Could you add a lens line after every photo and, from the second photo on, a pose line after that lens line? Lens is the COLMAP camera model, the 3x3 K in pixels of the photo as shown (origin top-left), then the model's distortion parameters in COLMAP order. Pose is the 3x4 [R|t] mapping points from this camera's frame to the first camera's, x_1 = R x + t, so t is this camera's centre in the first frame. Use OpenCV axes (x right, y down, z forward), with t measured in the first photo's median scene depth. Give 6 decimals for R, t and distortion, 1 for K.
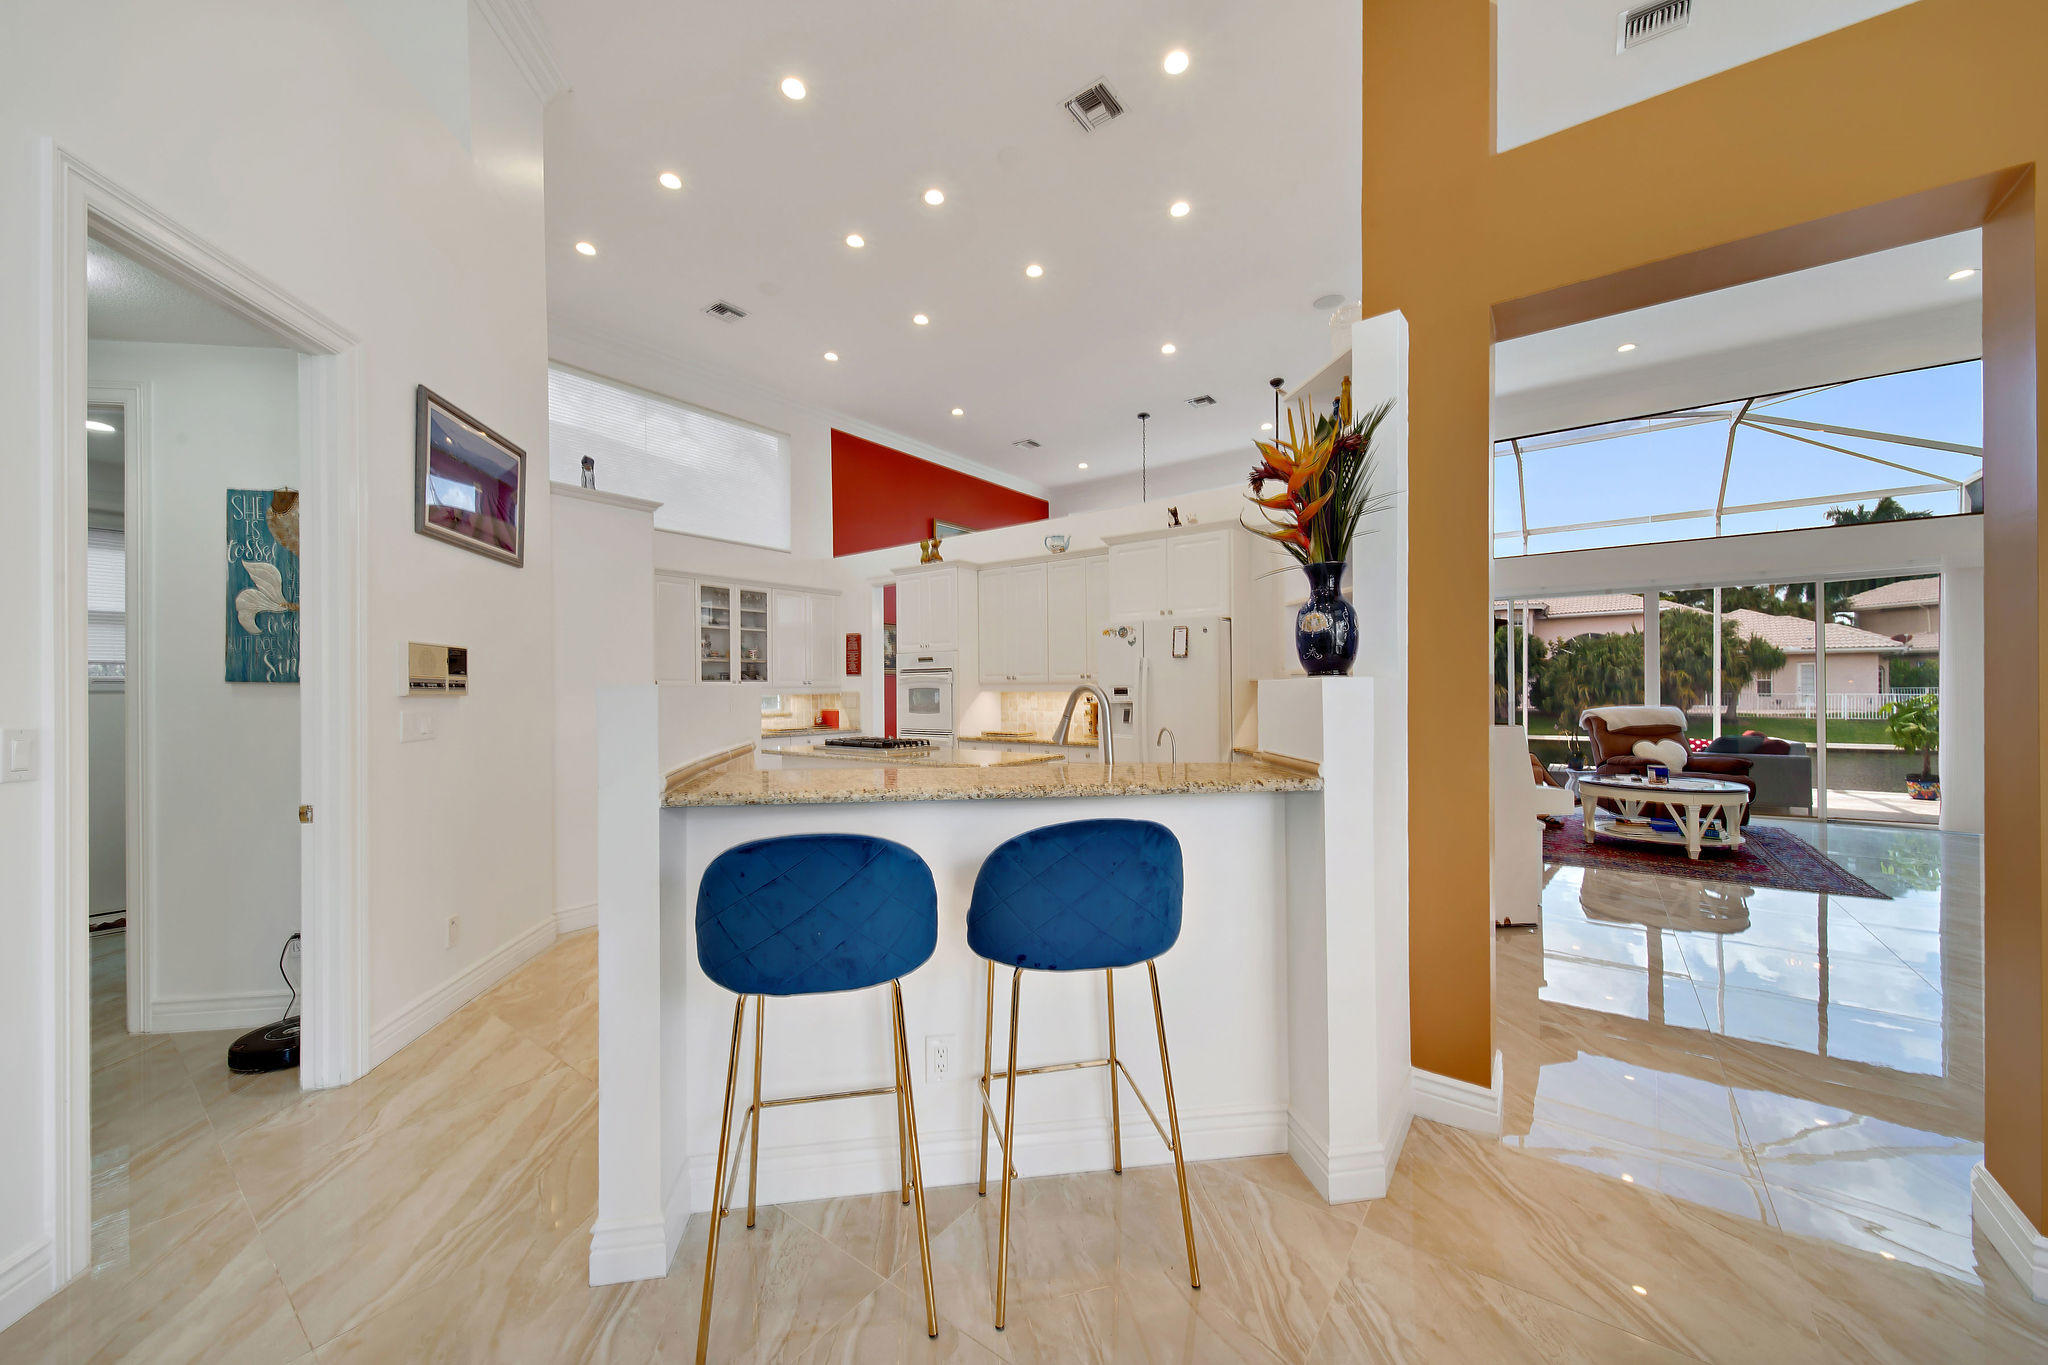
lens RADIAL K [[746.4, 0, 1014.2], [0, 746.4, 685.7], [0, 0, 1]] dist [0.000423, 0.000032]
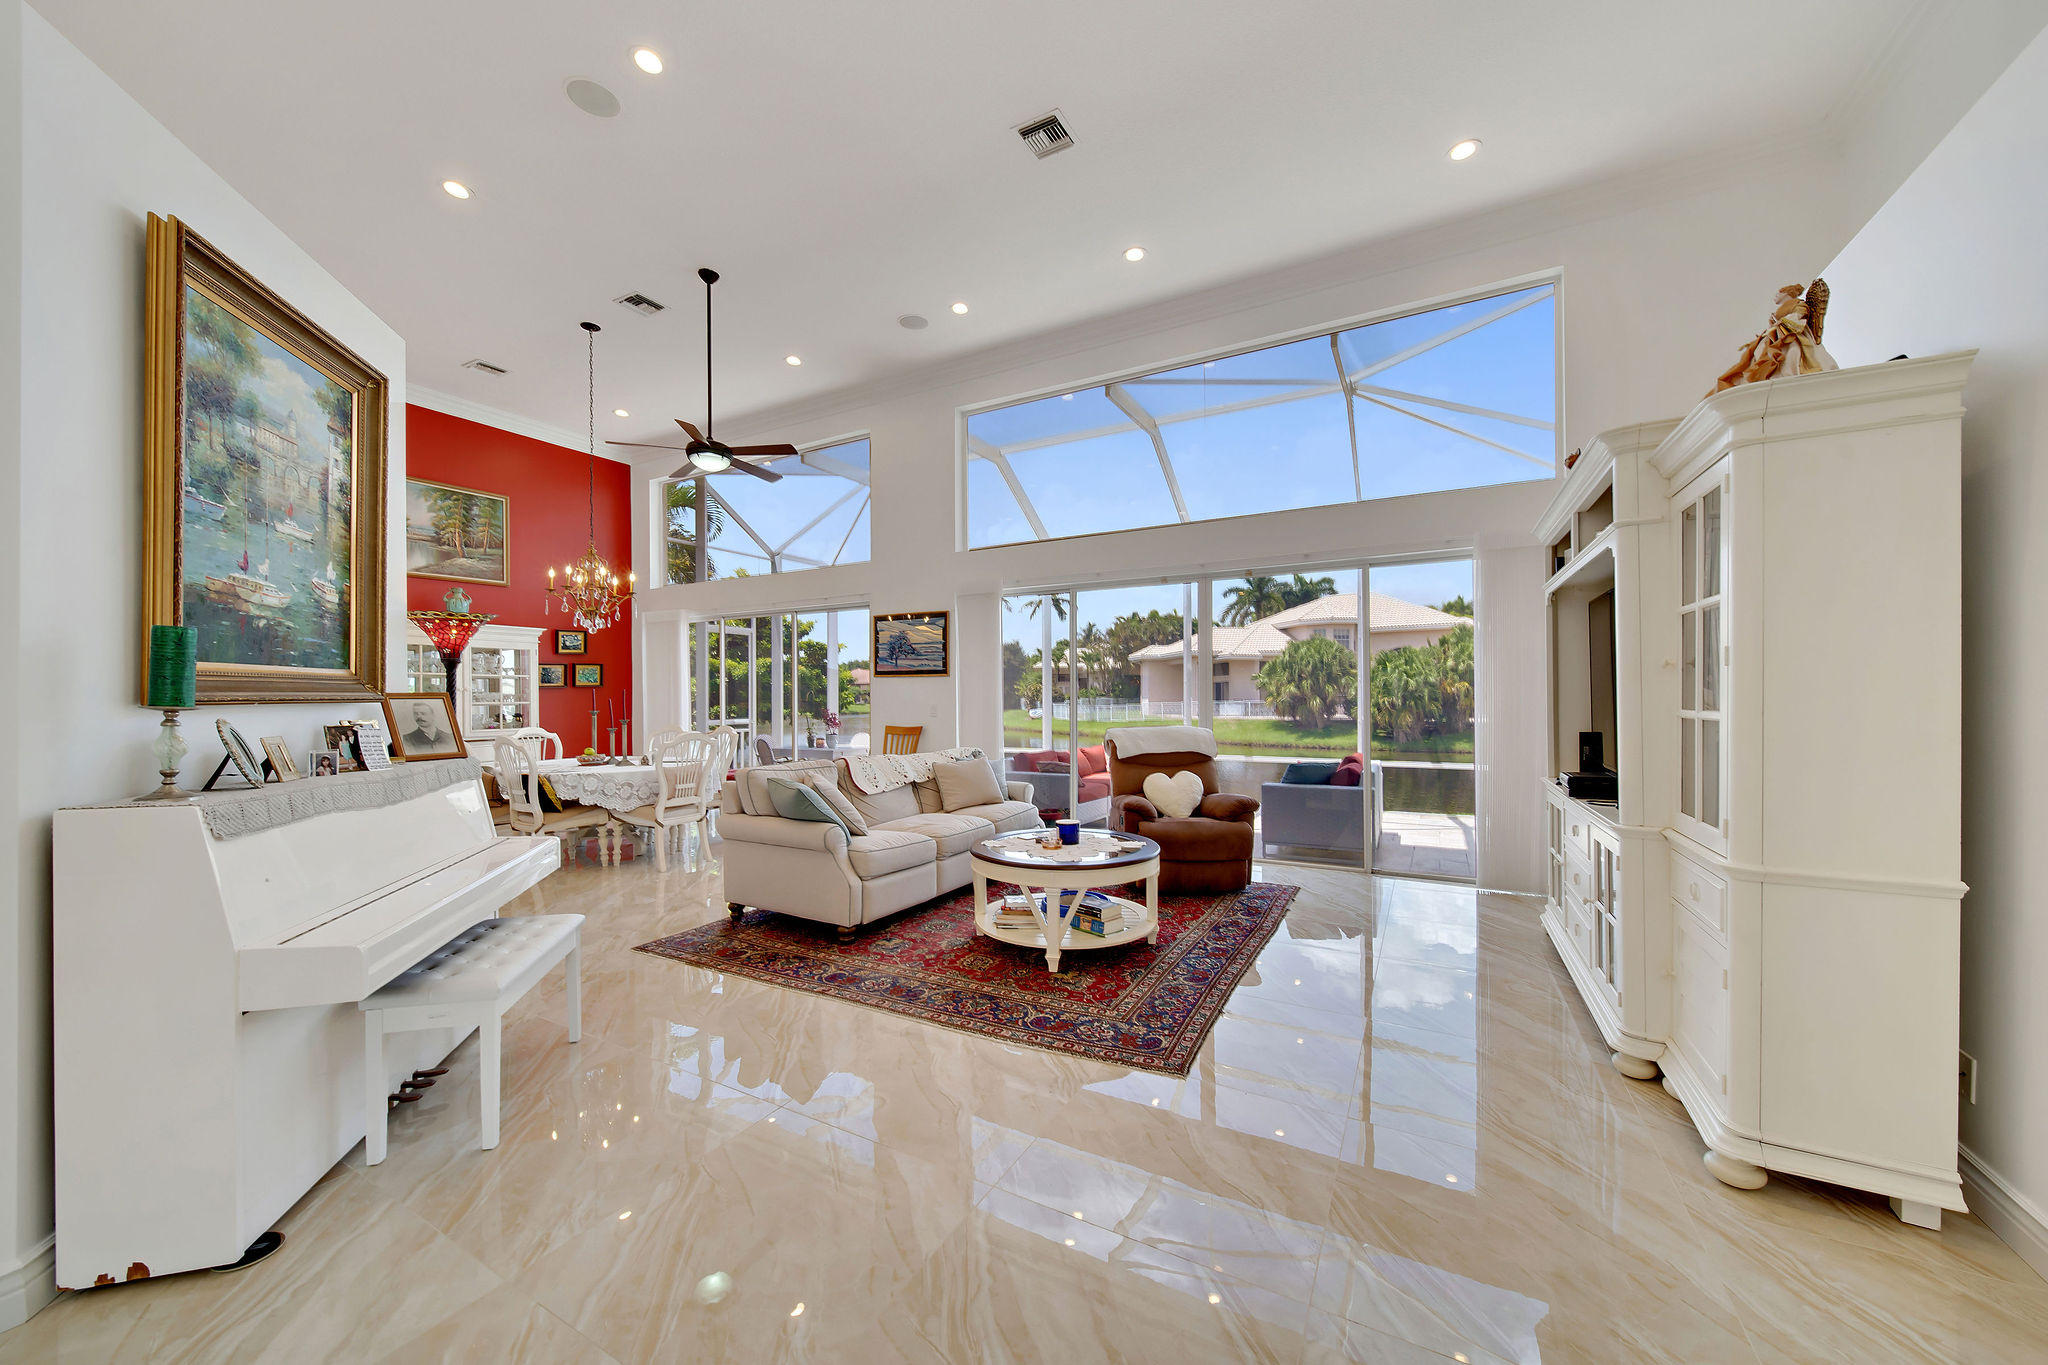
lens RADIAL K [[732.8, 0, 1026.5], [0, 732.8, 691.7], [0, 0, 1]] dist [-0.000362, -0.000021]
pose [[0.988703, 0.004176, 0.149833, 0.094483], [-0.003705, 0.999987, -0.003421, -0.000948], [-0.149845, 0.002827, 0.988705, 0.044753]]
